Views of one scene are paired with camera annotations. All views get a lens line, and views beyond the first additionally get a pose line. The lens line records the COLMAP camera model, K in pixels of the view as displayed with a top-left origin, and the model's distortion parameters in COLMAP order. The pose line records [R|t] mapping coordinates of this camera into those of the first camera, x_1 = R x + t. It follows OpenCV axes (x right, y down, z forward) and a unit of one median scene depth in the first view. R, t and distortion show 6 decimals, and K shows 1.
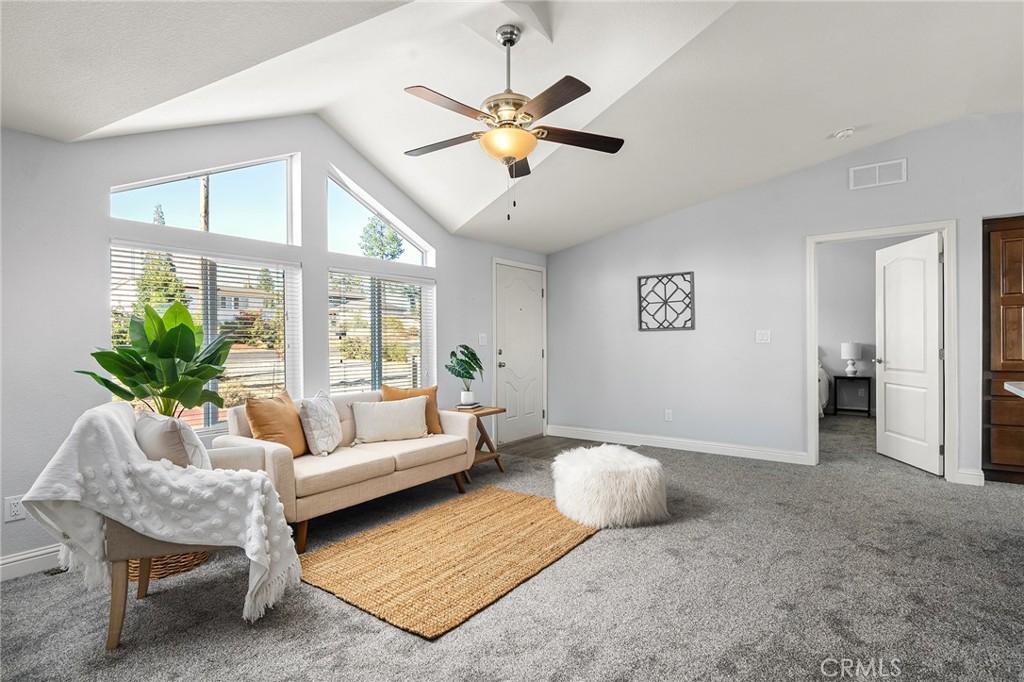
lens RADIAL K [[512.3, 0, 513.2], [0, 512.3, 343.3], [0, 0, 1]] dist [-0.000430, 0.000512]
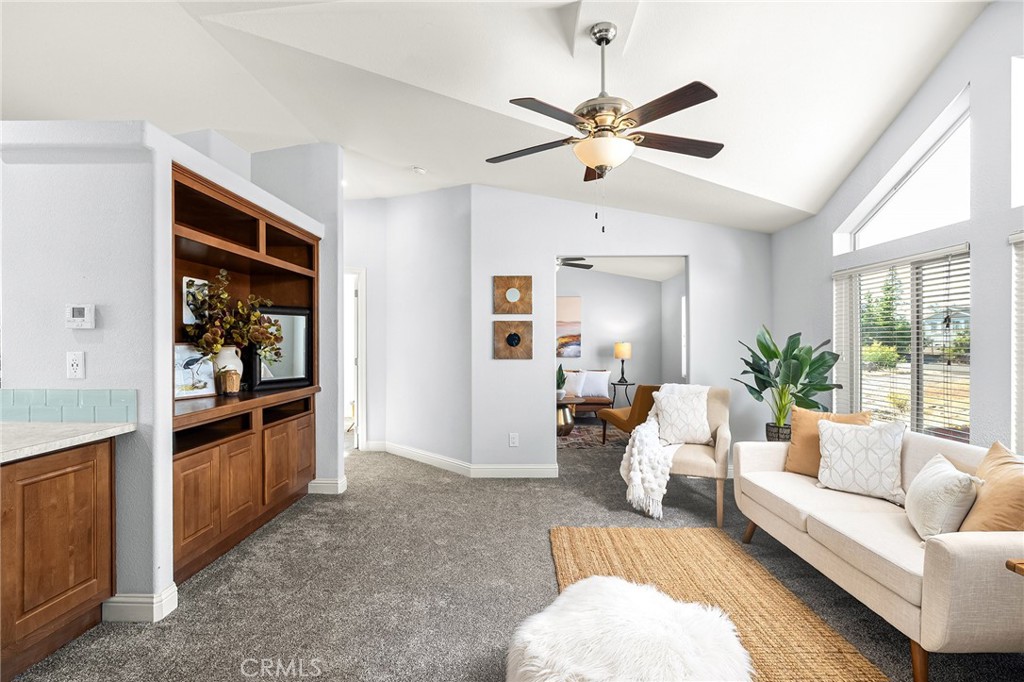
lens RADIAL K [[512.3, 0, 513.2], [0, 512.3, 343.3], [0, 0, 1]] dist [-0.000430, 0.000512]
pose [[-0.806295, 0.014251, -0.591342, 0.463918], [0.009446, 0.999892, 0.011217, -0.033840], [0.591438, 0.003458, -0.806343, 1.128137]]
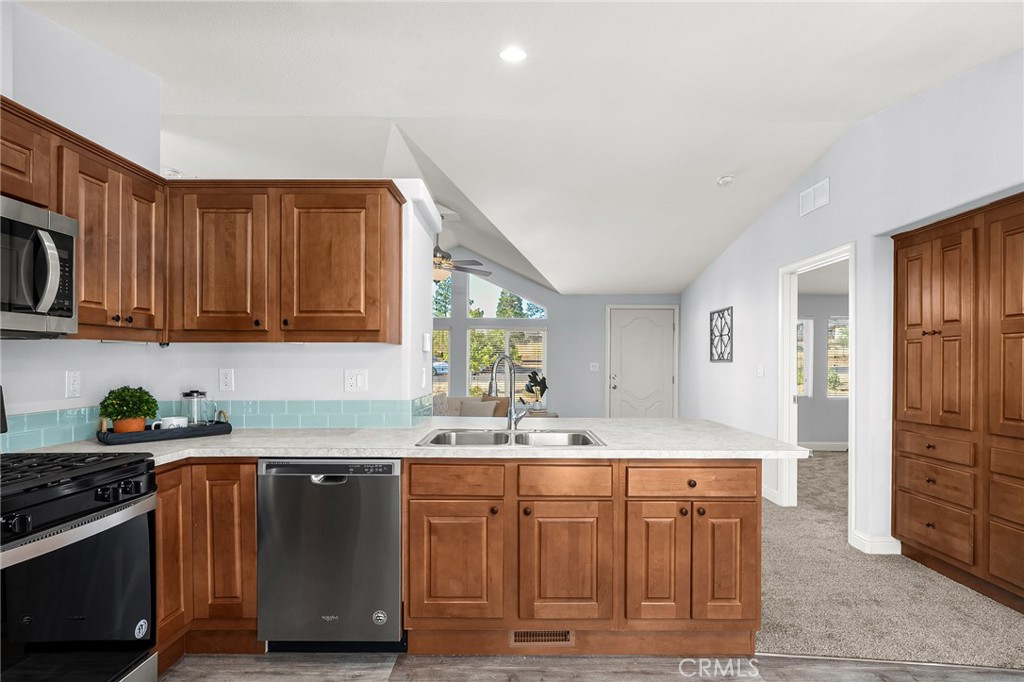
lens RADIAL K [[517.8, 0, 512.0], [0, 517.8, 341.0], [0, 0, 1]] dist [-0.000769, -0.000047]
pose [[0.599270, -0.020771, -0.800278, 1.221764], [-0.014008, 0.999238, -0.036424, -0.032344], [0.800424, 0.033038, 0.598522, 0.012660]]
